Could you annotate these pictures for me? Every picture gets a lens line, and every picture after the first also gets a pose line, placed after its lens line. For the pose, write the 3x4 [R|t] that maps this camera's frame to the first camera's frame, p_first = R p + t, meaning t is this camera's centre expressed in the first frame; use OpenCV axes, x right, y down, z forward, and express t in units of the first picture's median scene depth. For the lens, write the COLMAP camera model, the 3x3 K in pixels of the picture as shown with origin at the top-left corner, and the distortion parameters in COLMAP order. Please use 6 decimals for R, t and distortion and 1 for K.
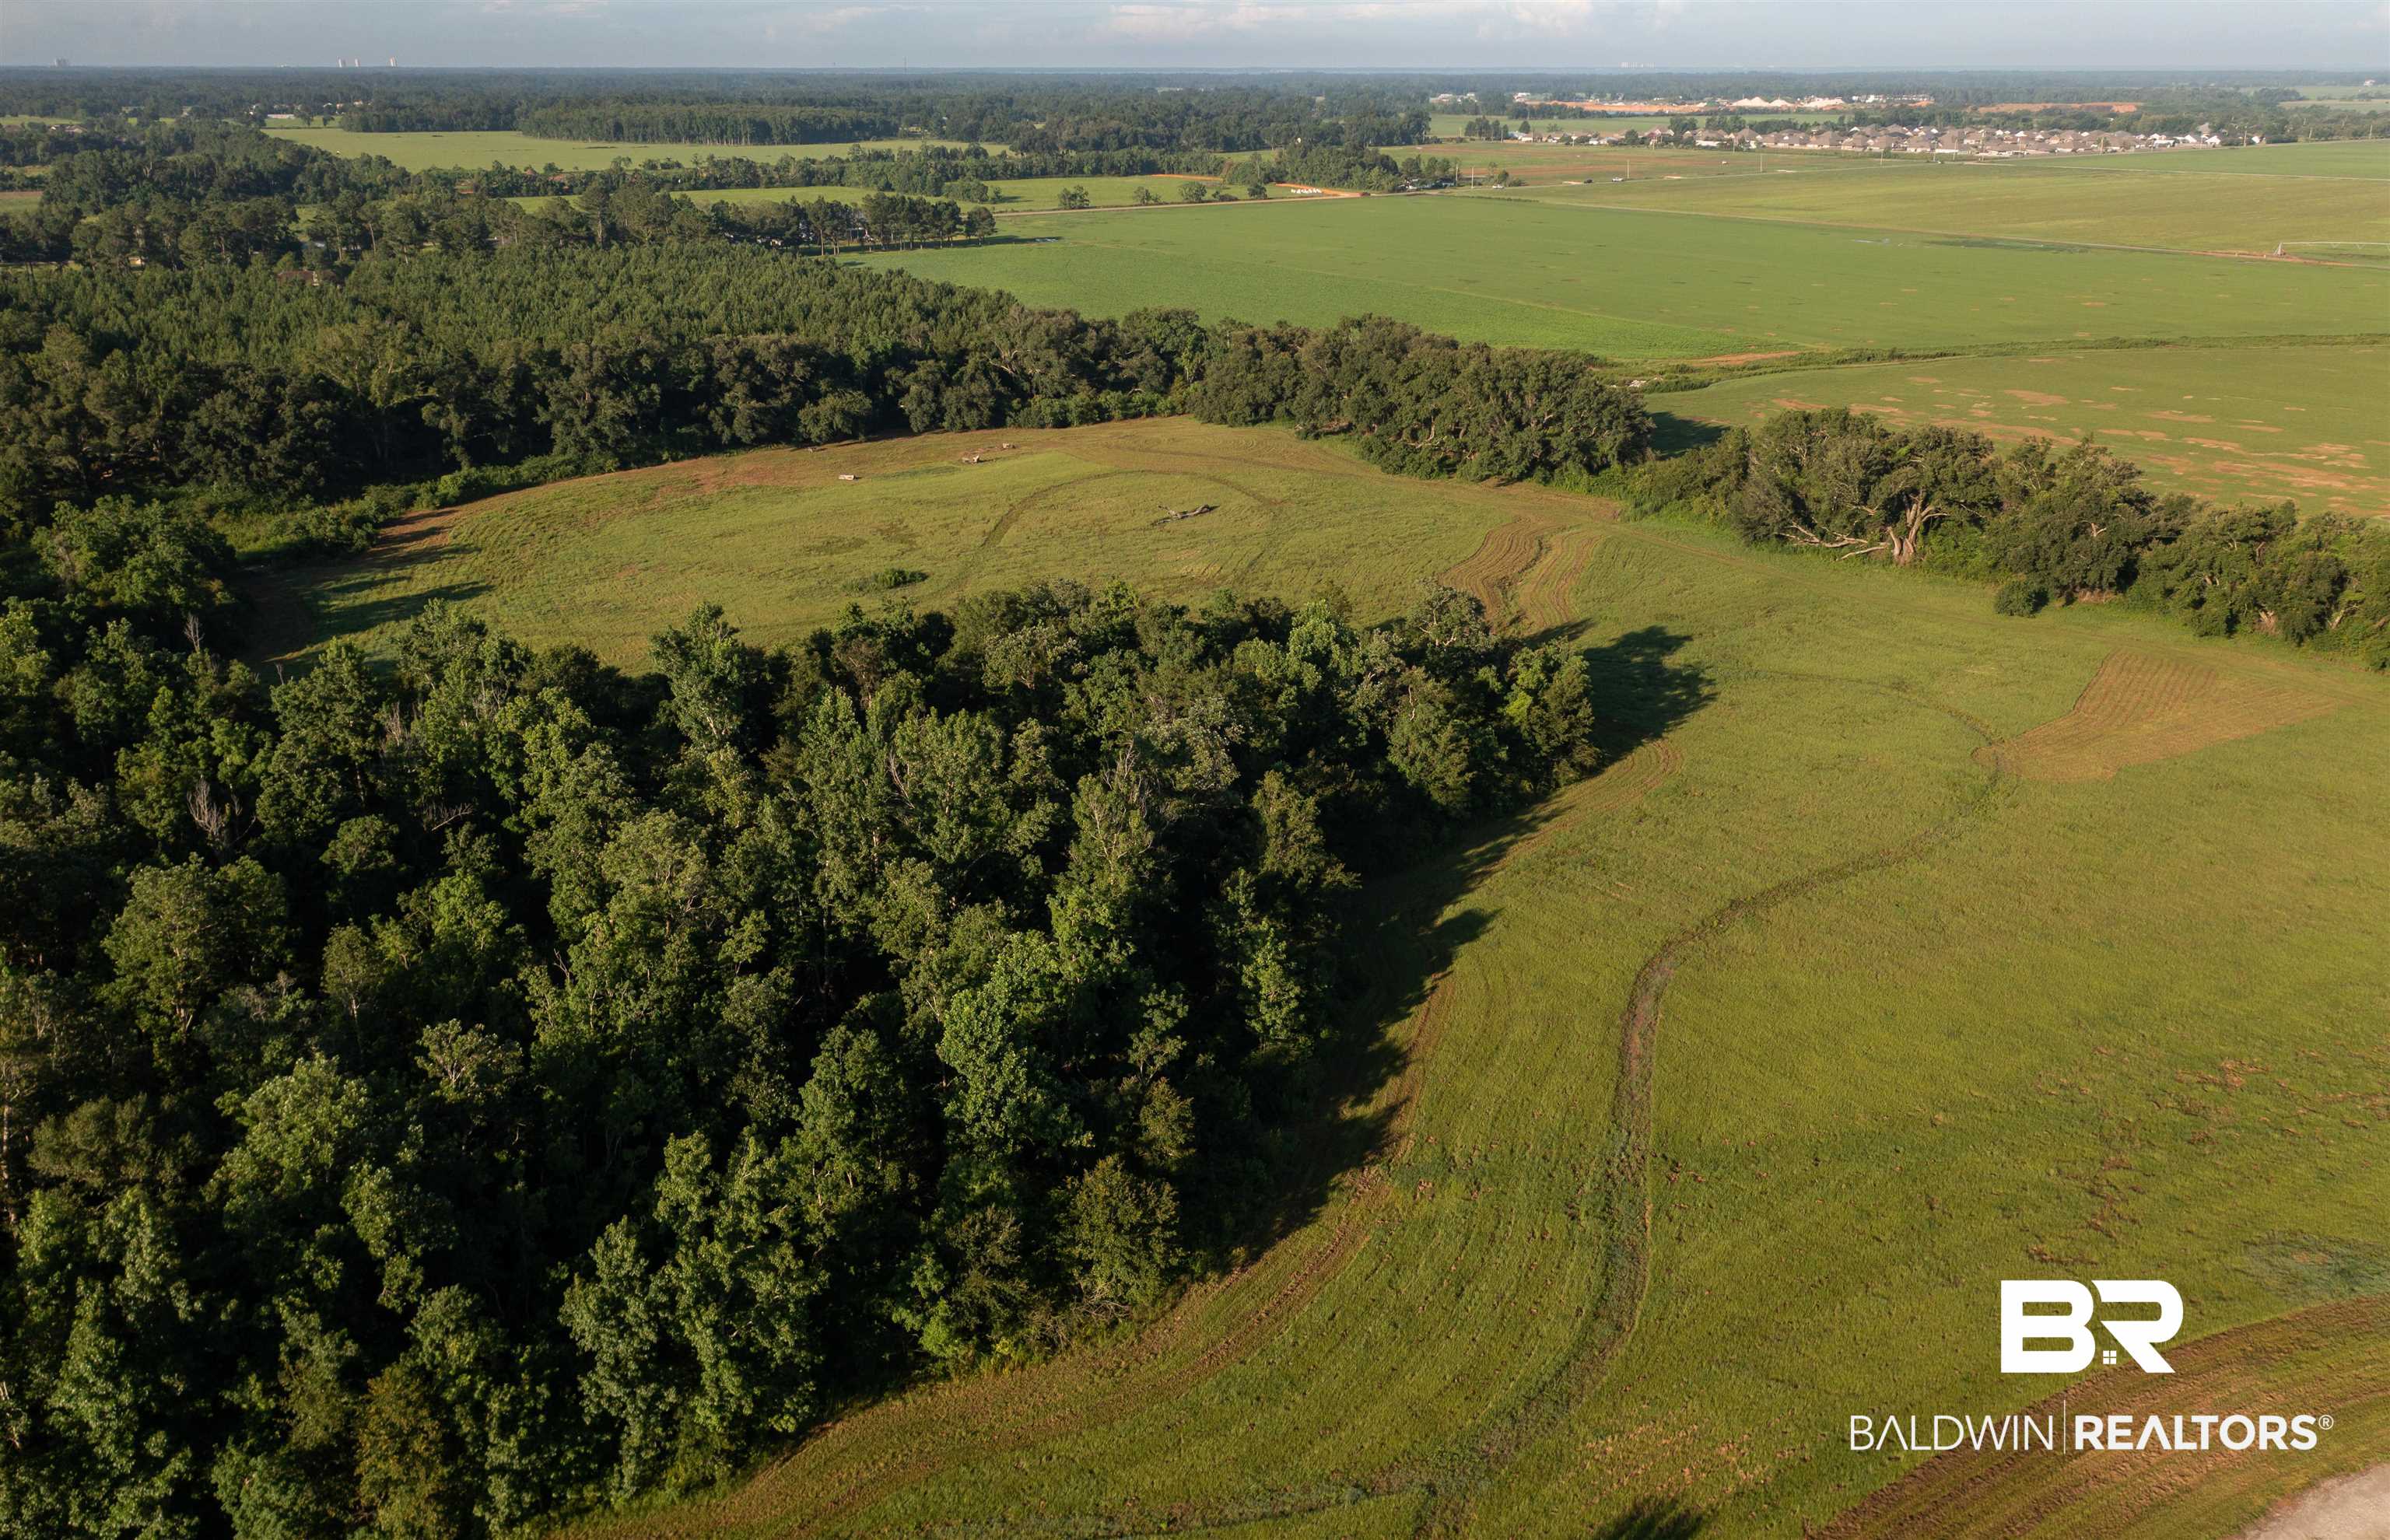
lens RADIAL K [[1934.6, 0, 1197.3], [0, 1934.6, 769.4], [0, 0, 1]] dist [0.009001, 0.012423]
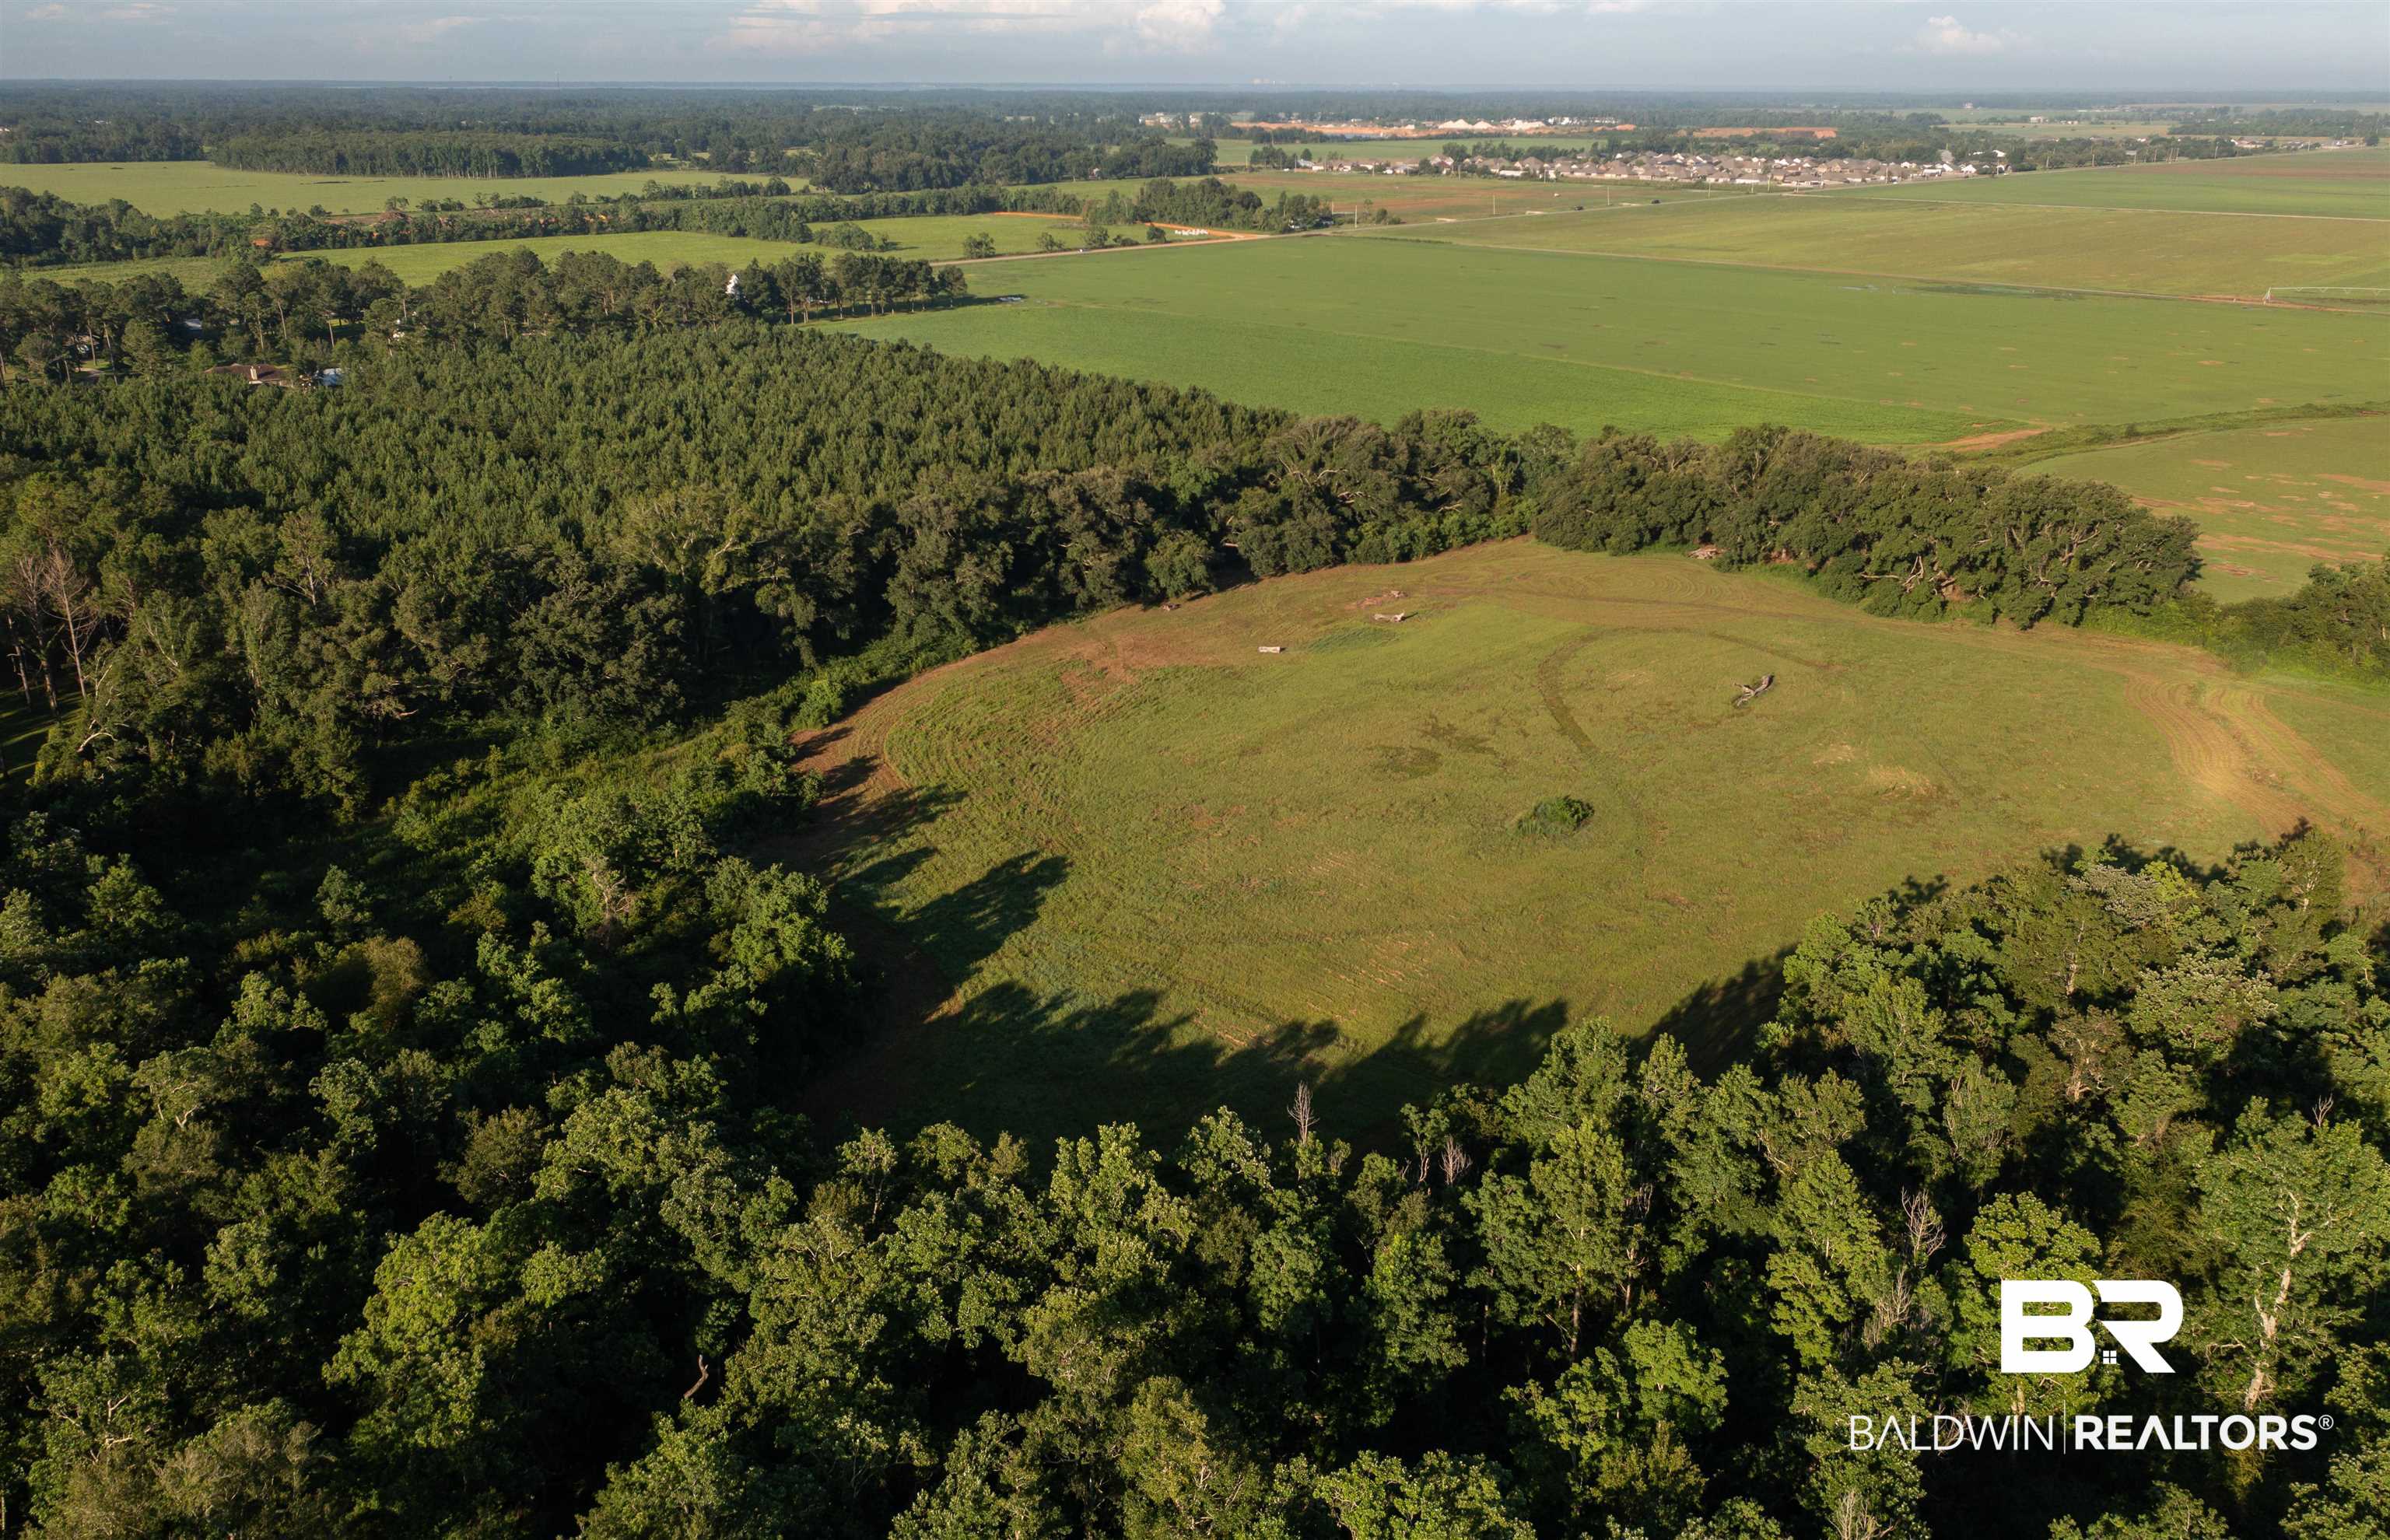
lens RADIAL K [[1934.6, 0, 1193.6], [0, 1934.6, 775.5], [0, 0, 1]] dist [0.009001, 0.012423]
pose [[0.982702, -0.059216, 0.175473, -0.324036], [0.059752, 0.998211, 0.002230, -0.091129], [-0.175291, 0.008293, 0.984482, 0.176769]]
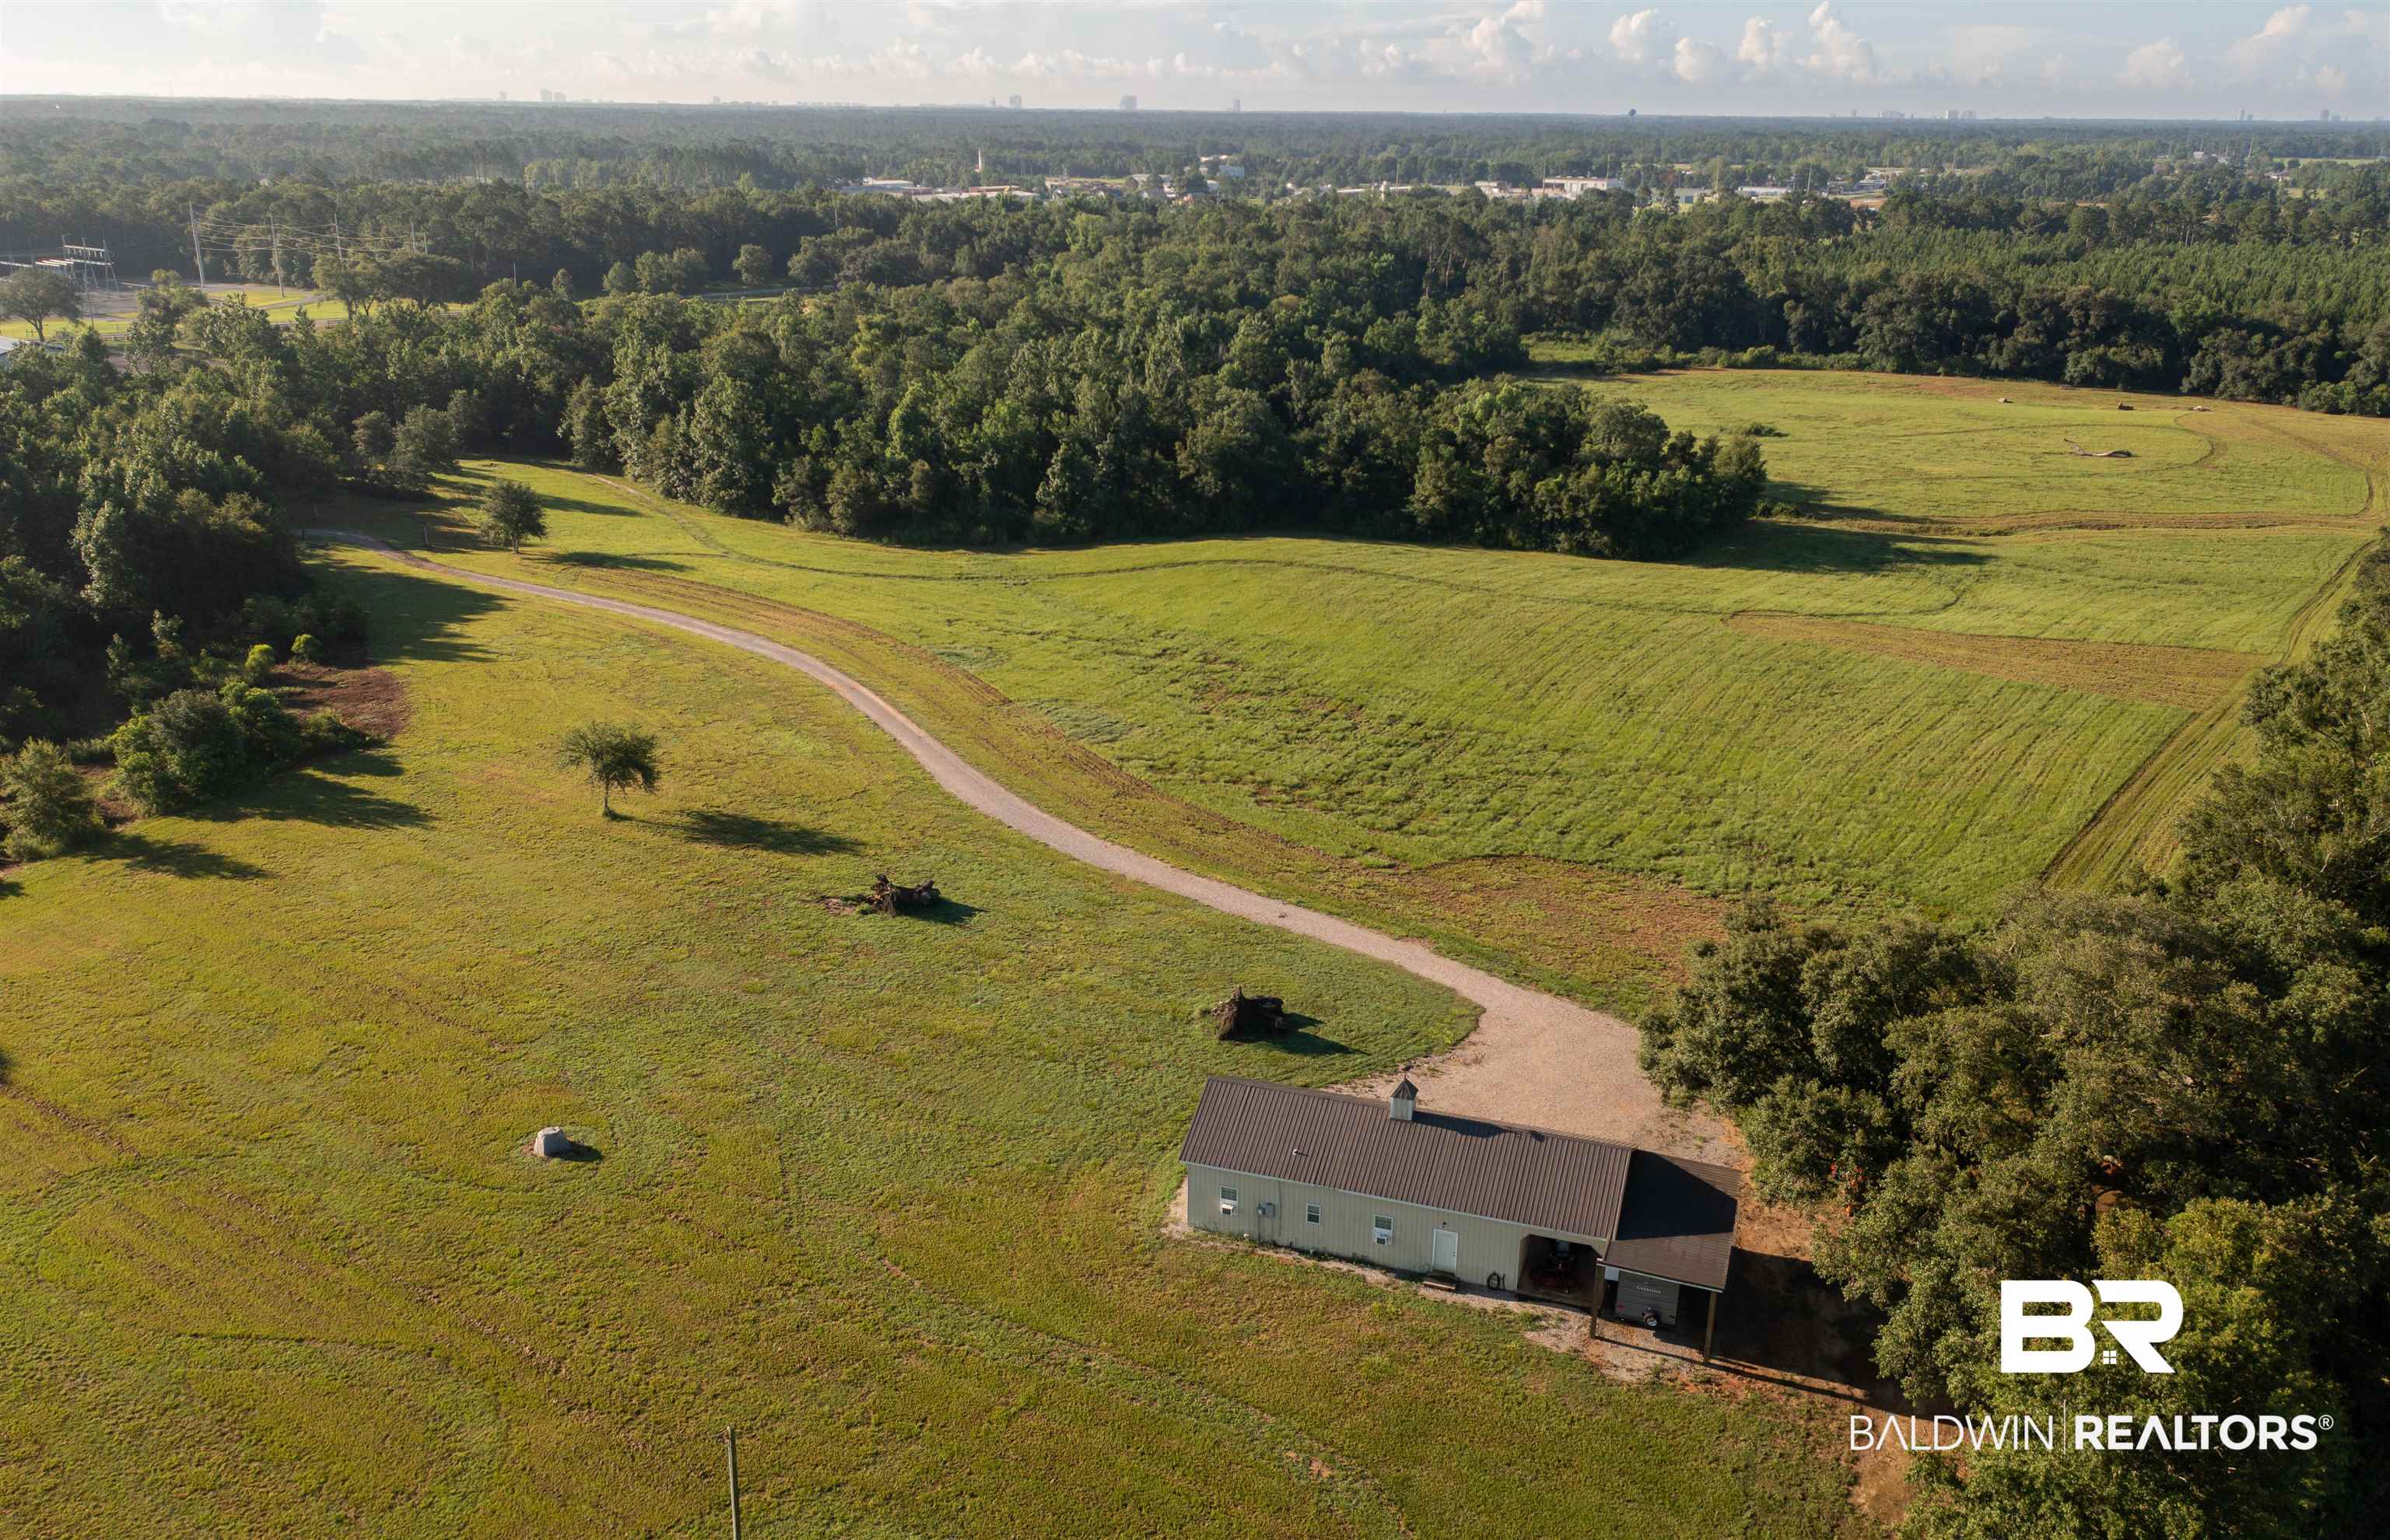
lens RADIAL K [[1934.6, 0, 1211.2], [0, 1934.6, 762.3], [0, 0, 1]] dist [0.009001, 0.012423]
pose [[0.330705, 0.308212, -0.891986, 0.672826], [-0.334649, 0.922046, 0.194527, -0.018352], [0.882408, 0.234171, 0.408068, 0.154106]]
